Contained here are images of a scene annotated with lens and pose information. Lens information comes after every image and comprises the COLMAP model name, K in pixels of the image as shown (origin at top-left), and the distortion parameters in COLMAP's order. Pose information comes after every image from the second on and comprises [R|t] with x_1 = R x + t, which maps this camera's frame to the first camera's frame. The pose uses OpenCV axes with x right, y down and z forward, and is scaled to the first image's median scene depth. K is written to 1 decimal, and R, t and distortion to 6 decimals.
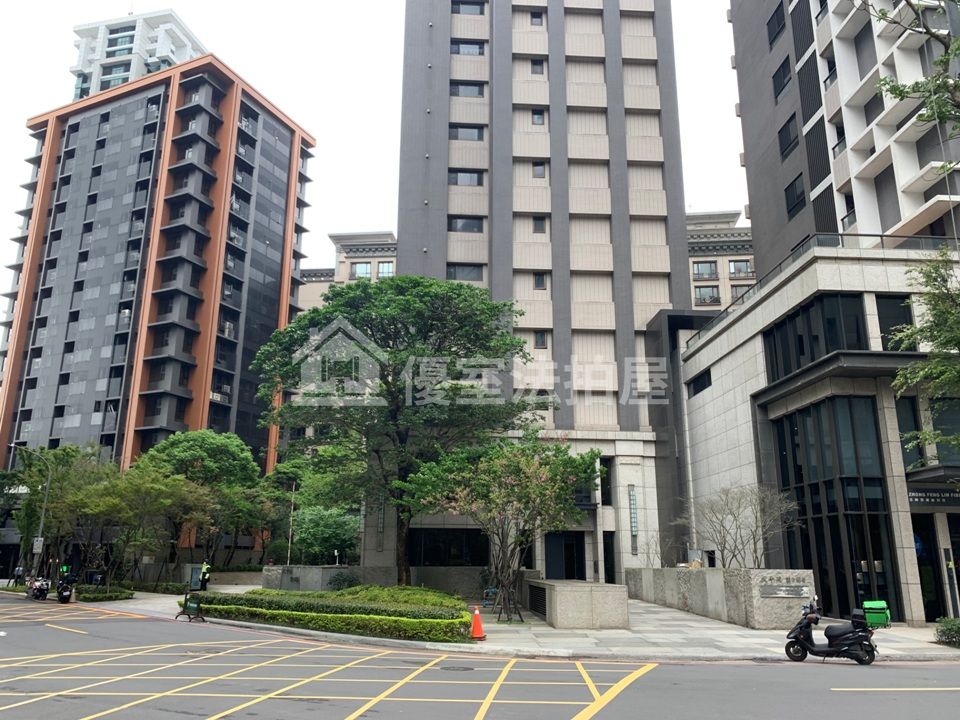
lens RADIAL K [[733.9, 0, 480.0], [0, 733.9, 360.0], [0, 0, 1]] dist [0.011724, -0.007914]
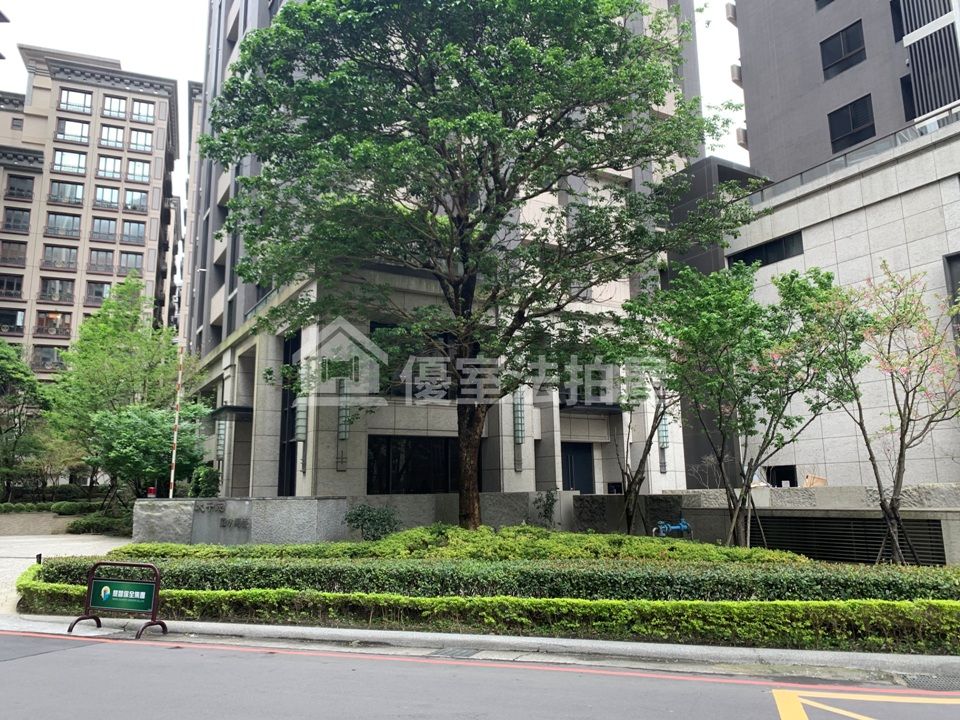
lens RADIAL K [[714.3, 0, 451.4], [0, 714.3, 360.1], [0, 0, 1]] dist [0.004332, -0.000482]
pose [[0.890015, 0.061692, 0.451739, -0.313232], [-0.096804, 0.993782, 0.055007, 0.126728], [-0.445537, -0.092687, 0.890453, 0.442410]]
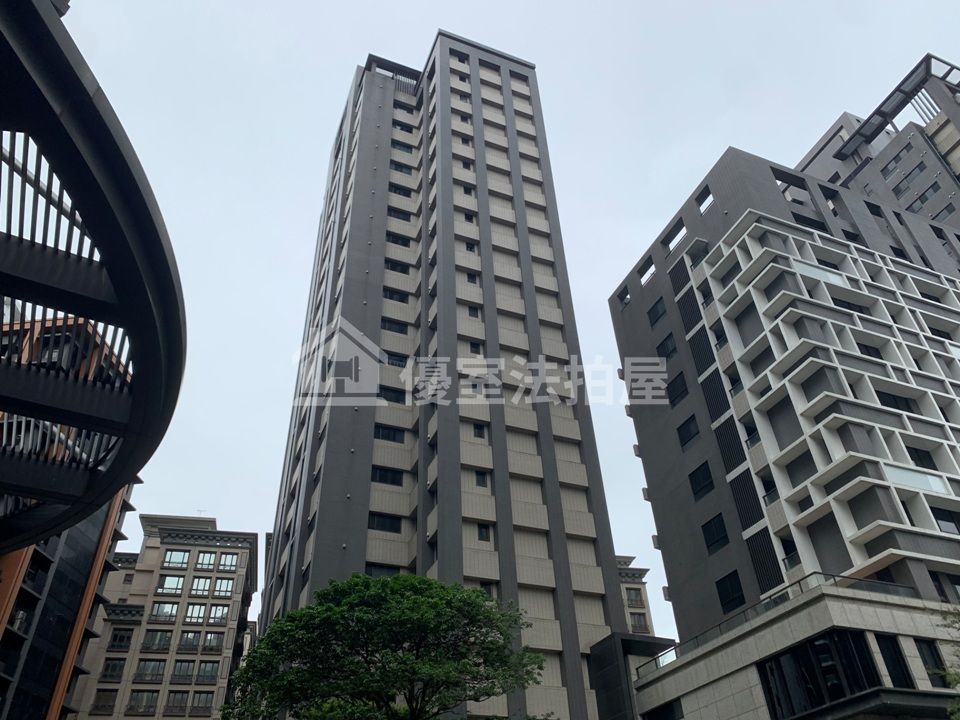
lens RADIAL K [[740.9, 0, 458.7], [0, 740.9, 347.3], [0, 0, 1]] dist [0.011385, 0.003304]
pose [[0.944667, 0.175601, 0.277073, -0.308250], [-0.045864, 0.907060, -0.418496, 0.013270], [-0.324810, 0.382631, 0.864923, 0.033270]]
